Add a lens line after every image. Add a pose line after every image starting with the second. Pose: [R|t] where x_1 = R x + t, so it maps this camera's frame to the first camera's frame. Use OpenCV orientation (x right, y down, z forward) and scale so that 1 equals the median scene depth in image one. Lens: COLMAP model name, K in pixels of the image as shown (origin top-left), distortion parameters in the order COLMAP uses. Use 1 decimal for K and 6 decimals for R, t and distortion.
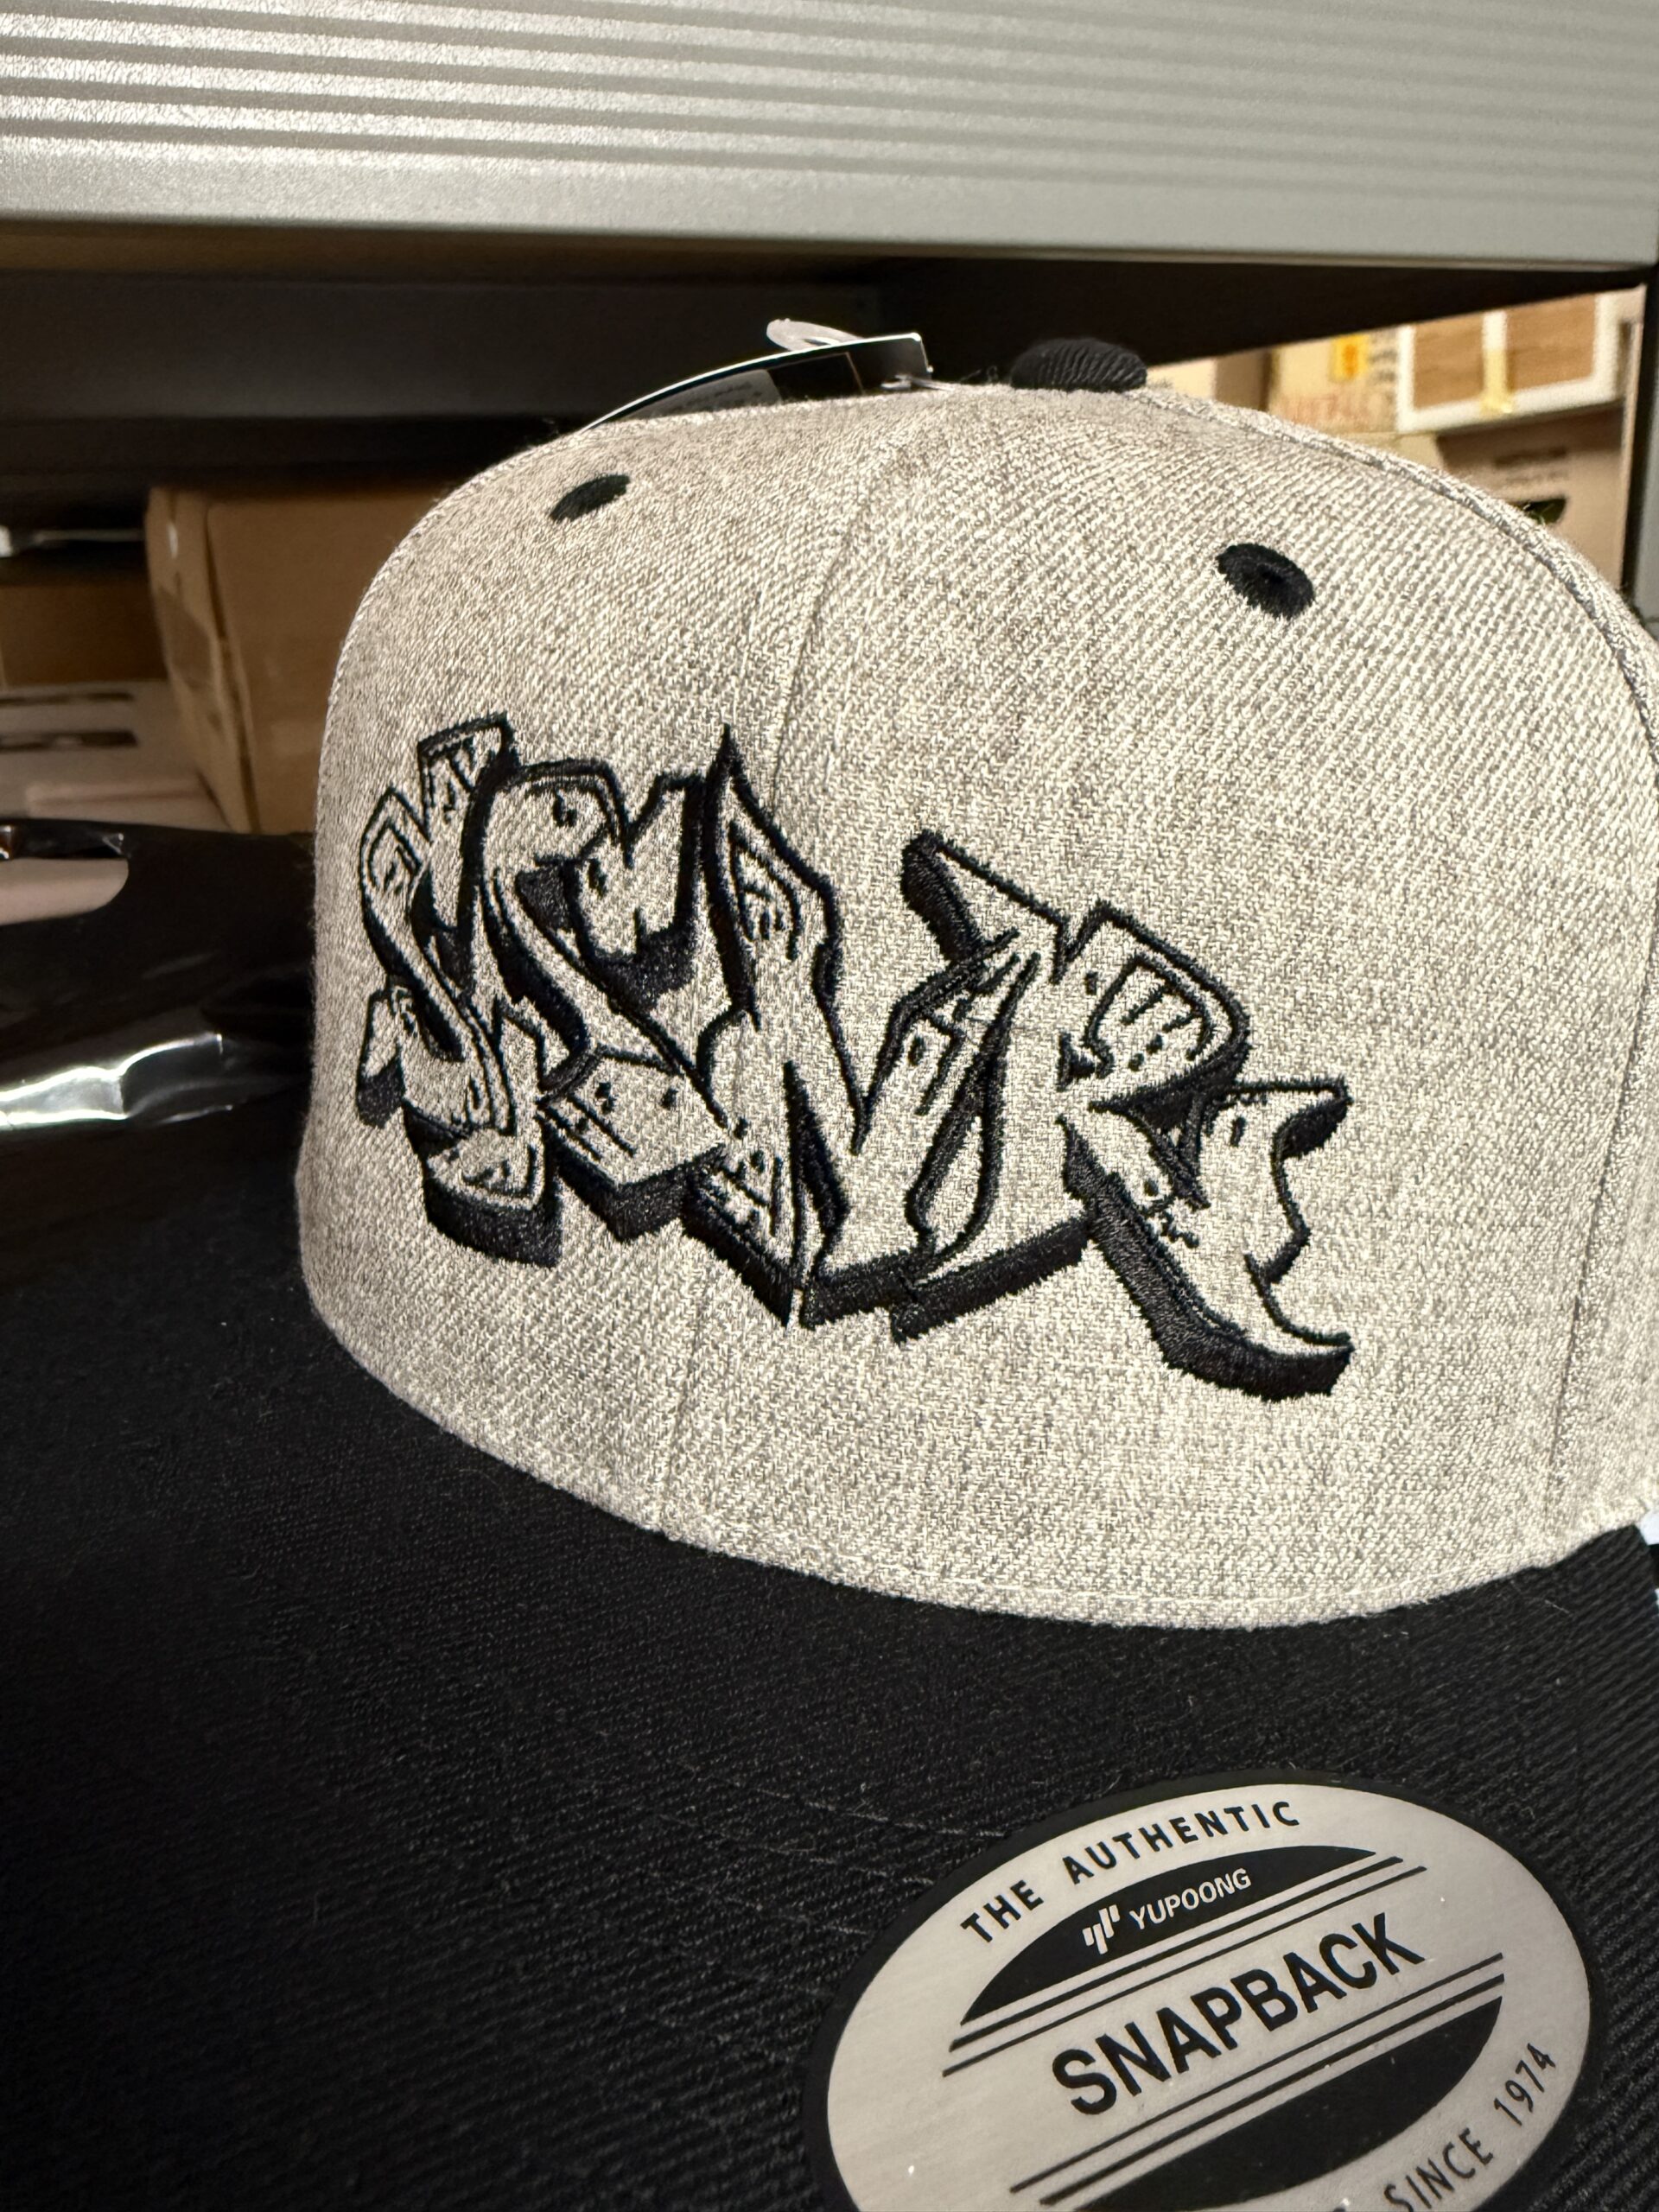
lens RADIAL K [[1637.1, 0, 833.1], [0, 1637.1, 967.7], [0, 0, 1]] dist [-0.000580, 0.003001]
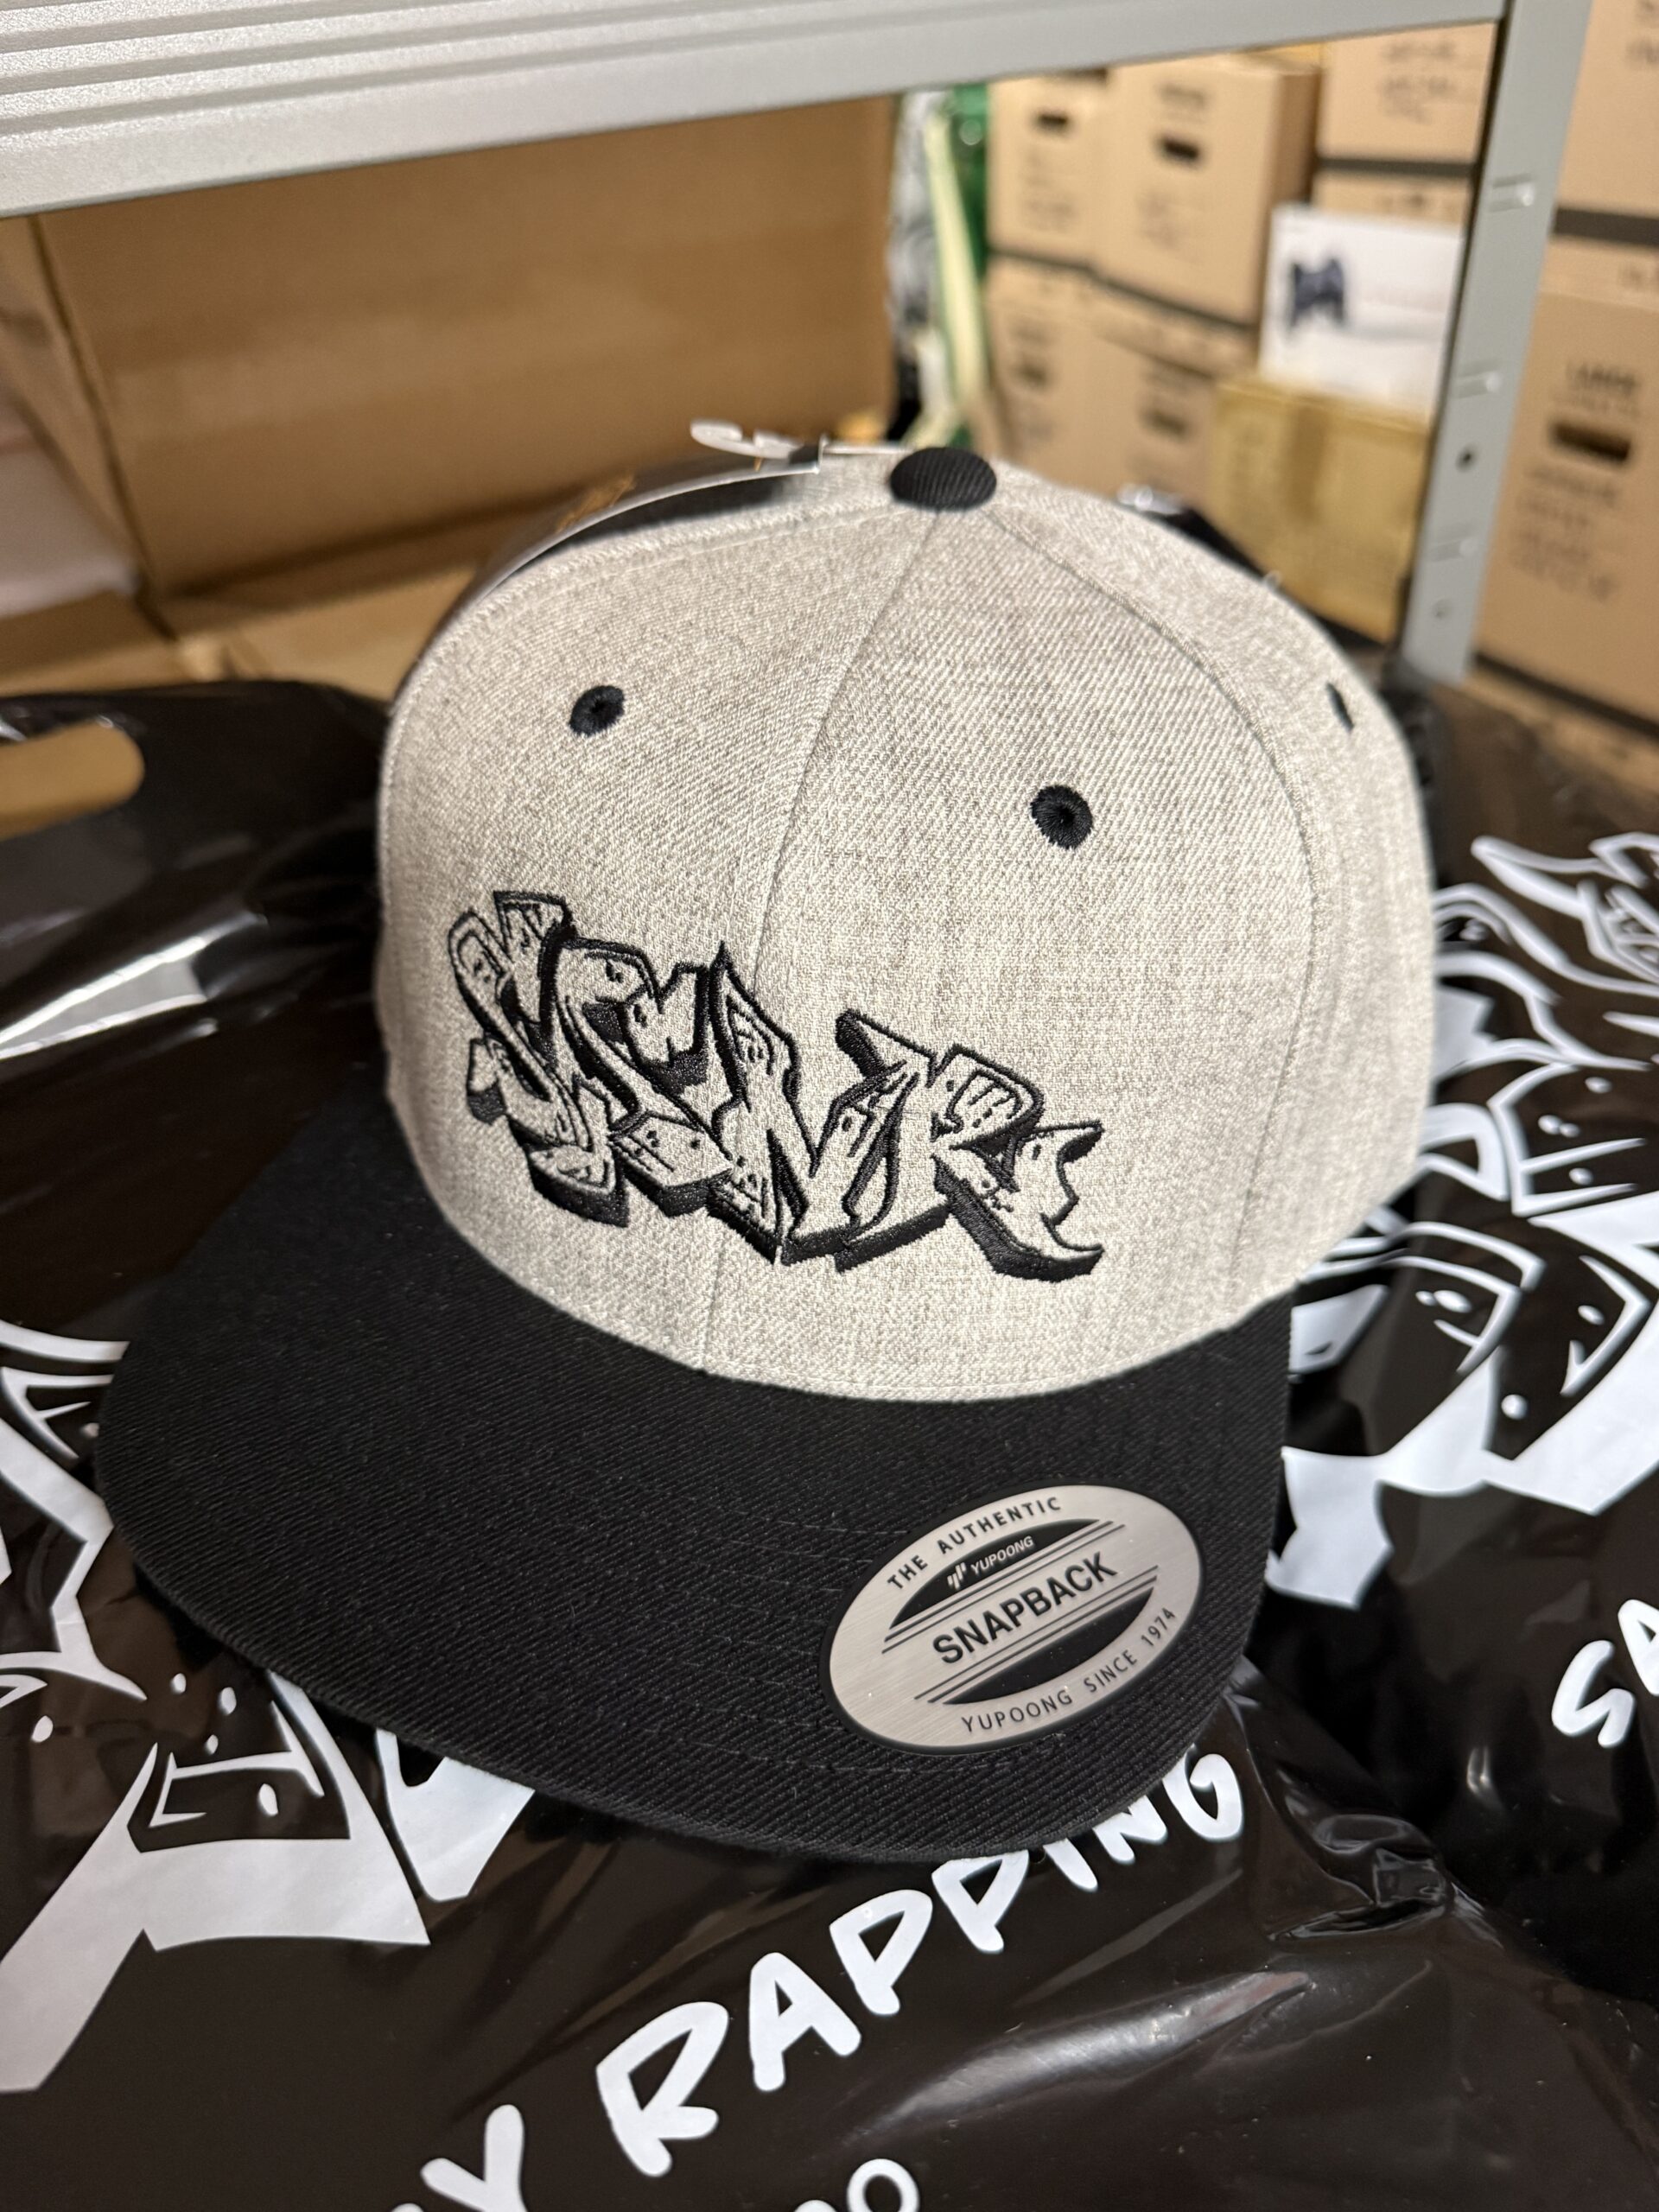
lens RADIAL K [[1645.5, 0, 835.0], [0, 1645.5, 1136.9], [0, 0, 1]] dist [0.121324, -0.005481]
pose [[0.996055, -0.060082, 0.065299, -0.069655], [0.030977, 0.925037, 0.378612, -0.557882], [-0.083151, -0.375095, 0.923249, -0.541178]]
